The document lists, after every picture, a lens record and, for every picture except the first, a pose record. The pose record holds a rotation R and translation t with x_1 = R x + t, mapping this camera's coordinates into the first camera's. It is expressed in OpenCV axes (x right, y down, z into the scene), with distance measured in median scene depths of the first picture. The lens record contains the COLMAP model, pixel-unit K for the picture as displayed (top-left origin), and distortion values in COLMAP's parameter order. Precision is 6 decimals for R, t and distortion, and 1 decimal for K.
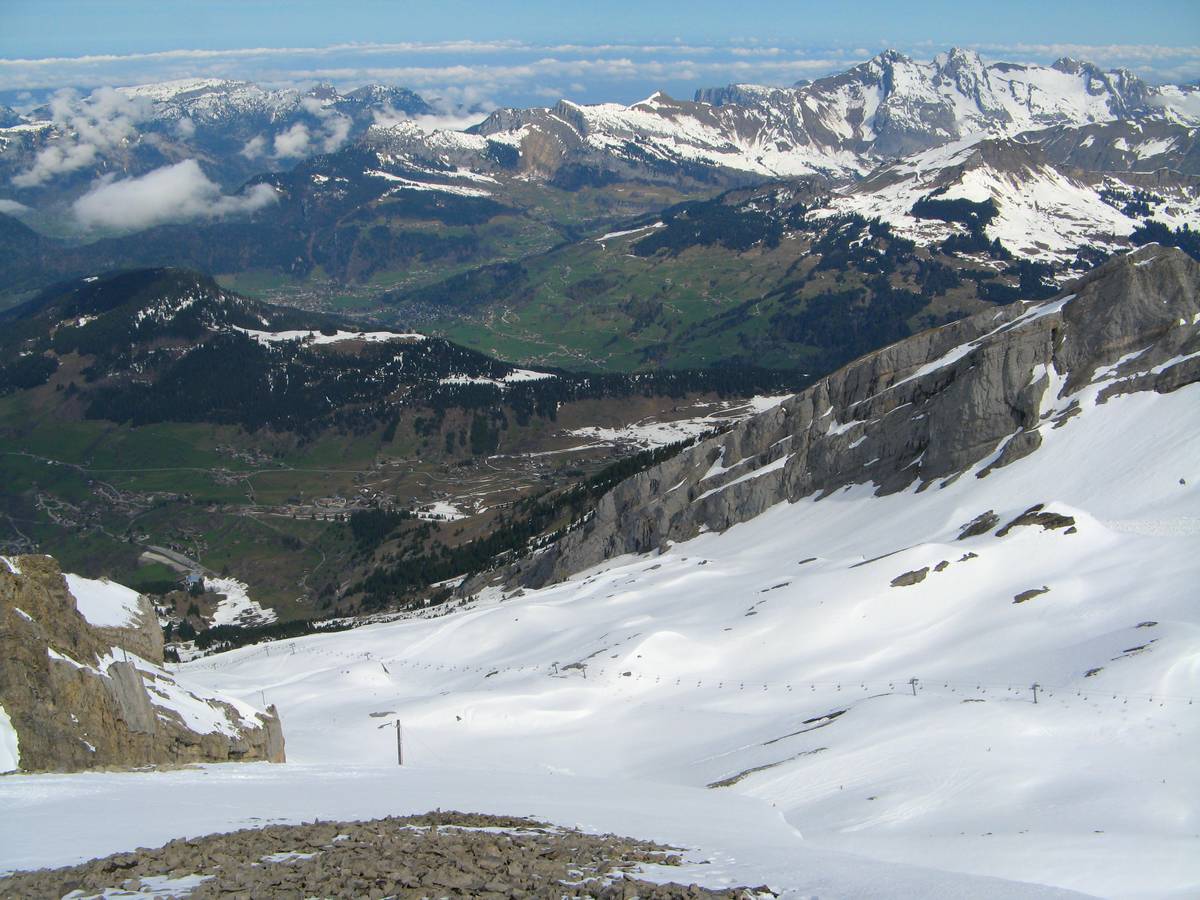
lens RADIAL K [[1248.8, 0, 602.3], [0, 1248.8, 480.5], [0, 0, 1]] dist [-0.206369, 0.248755]
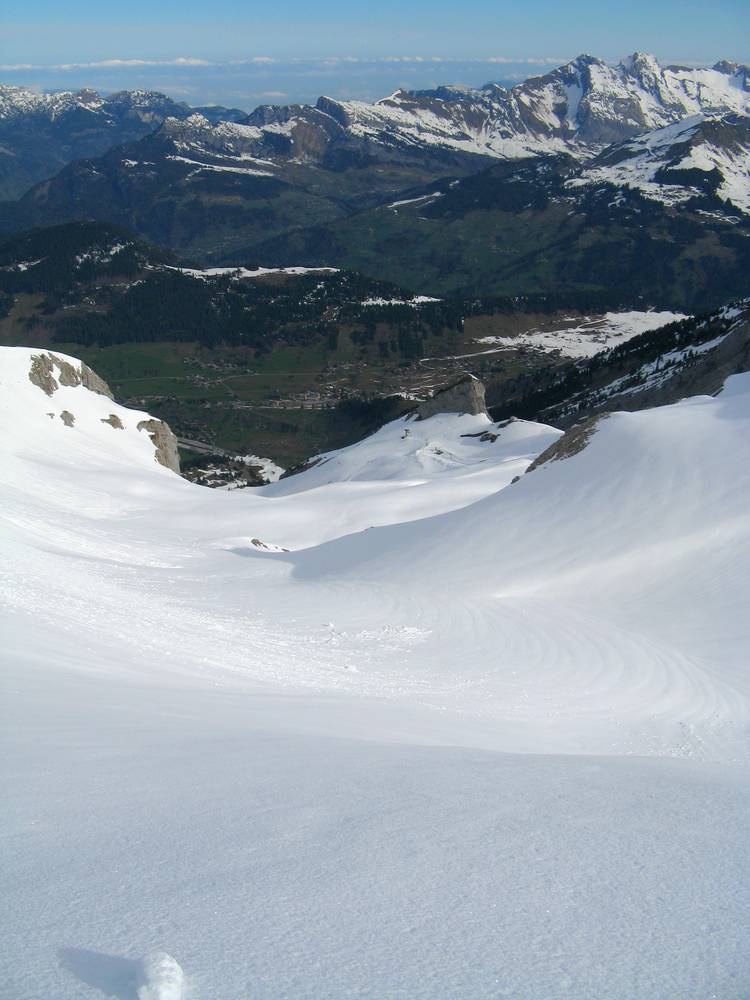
lens RADIAL K [[1038.7, 0, 375.0], [0, 1038.7, 500.0], [0, 0, 1]] dist [-0.194789, 0.224276]
pose [[0.995589, -0.036214, 0.086547, -0.131436], [0.030460, 0.997294, 0.066907, 0.028472], [-0.088736, -0.063976, 0.993999, -0.015893]]
